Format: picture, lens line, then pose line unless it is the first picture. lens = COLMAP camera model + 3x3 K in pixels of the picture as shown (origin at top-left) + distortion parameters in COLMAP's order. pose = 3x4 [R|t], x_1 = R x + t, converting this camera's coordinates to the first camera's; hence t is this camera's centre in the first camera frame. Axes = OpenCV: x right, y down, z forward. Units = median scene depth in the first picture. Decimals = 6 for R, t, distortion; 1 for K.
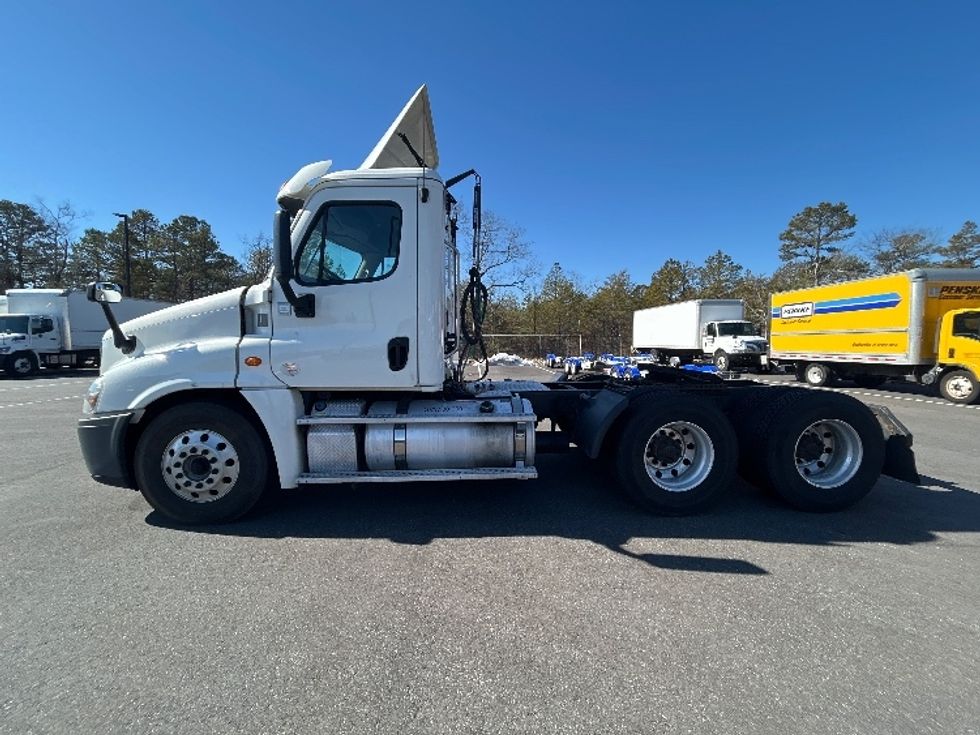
lens RADIAL K [[397.0, 0, 487.5], [0, 397.0, 369.7], [0, 0, 1]] dist [-0.000948, 0.000135]
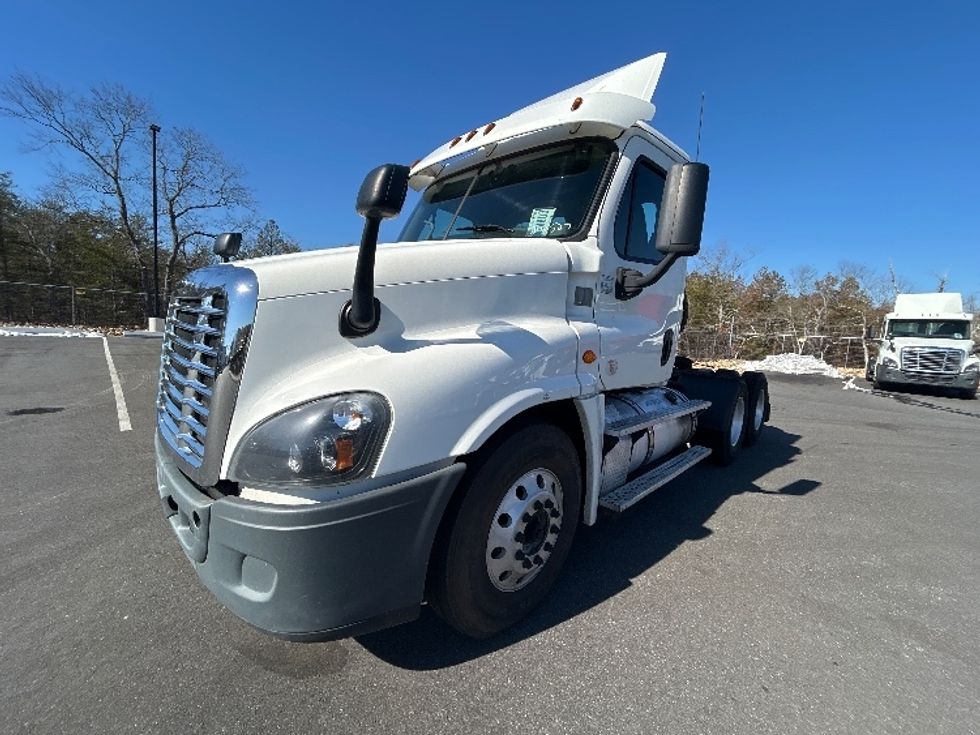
lens RADIAL K [[397.0, 0, 487.5], [0, 397.0, 369.7], [0, 0, 1]] dist [-0.000948, 0.000135]
pose [[0.719670, -0.029222, 0.693701, -0.262140], [-0.014049, 0.998297, 0.056628, -0.007620], [-0.694174, -0.050499, 0.718034, 0.136550]]
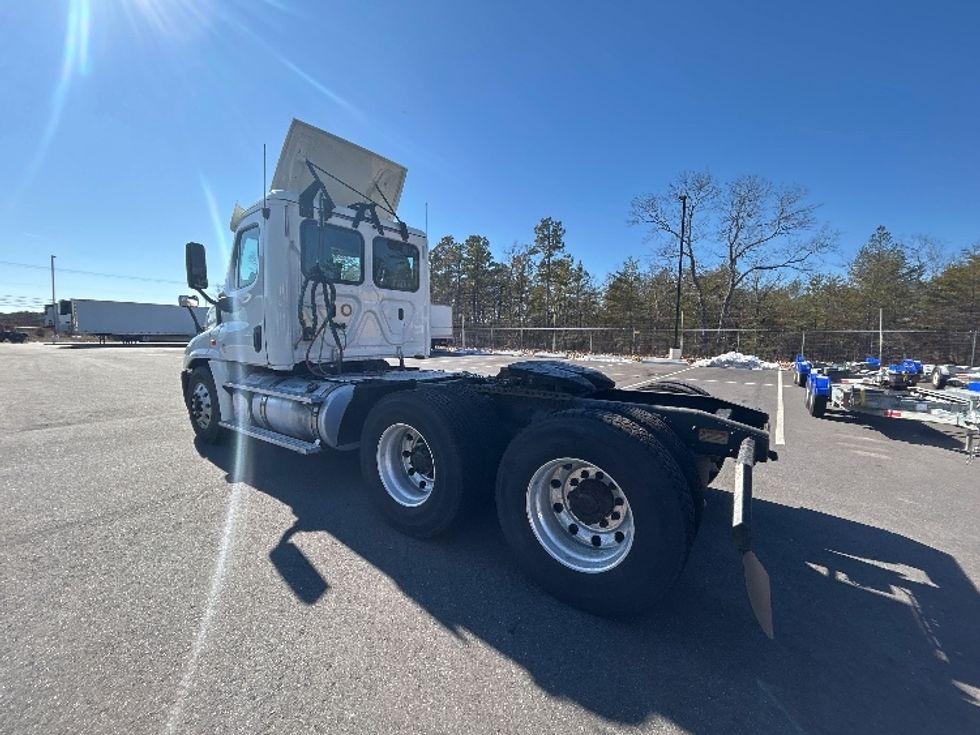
lens RADIAL K [[397.0, 0, 487.5], [0, 397.0, 369.7], [0, 0, 1]] dist [-0.000948, 0.000135]
pose [[0.780459, 0.065950, -0.621719, 0.243031], [-0.058747, 0.997757, 0.032092, -0.005053], [0.622440, 0.011477, 0.782583, 0.093641]]
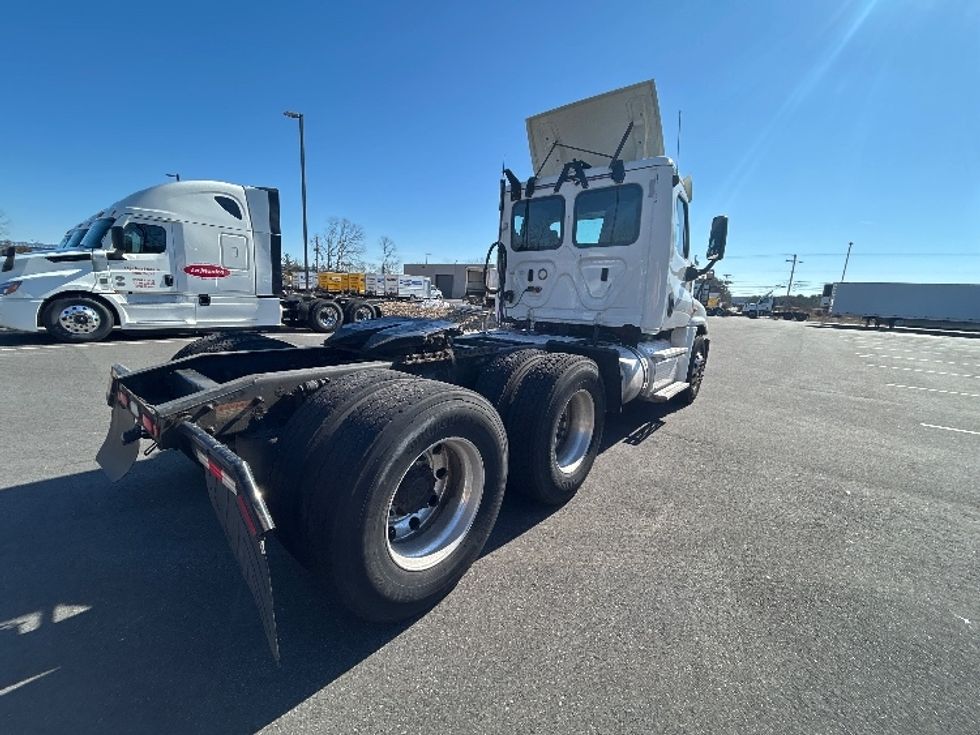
lens RADIAL K [[397.0, 0, 487.5], [0, 397.0, 369.7], [0, 0, 1]] dist [-0.000948, 0.000135]
pose [[-0.669420, 0.107947, -0.734999, 0.248989], [-0.094762, 0.968896, 0.228606, -0.027758], [0.736815, 0.222684, -0.638369, 0.442924]]
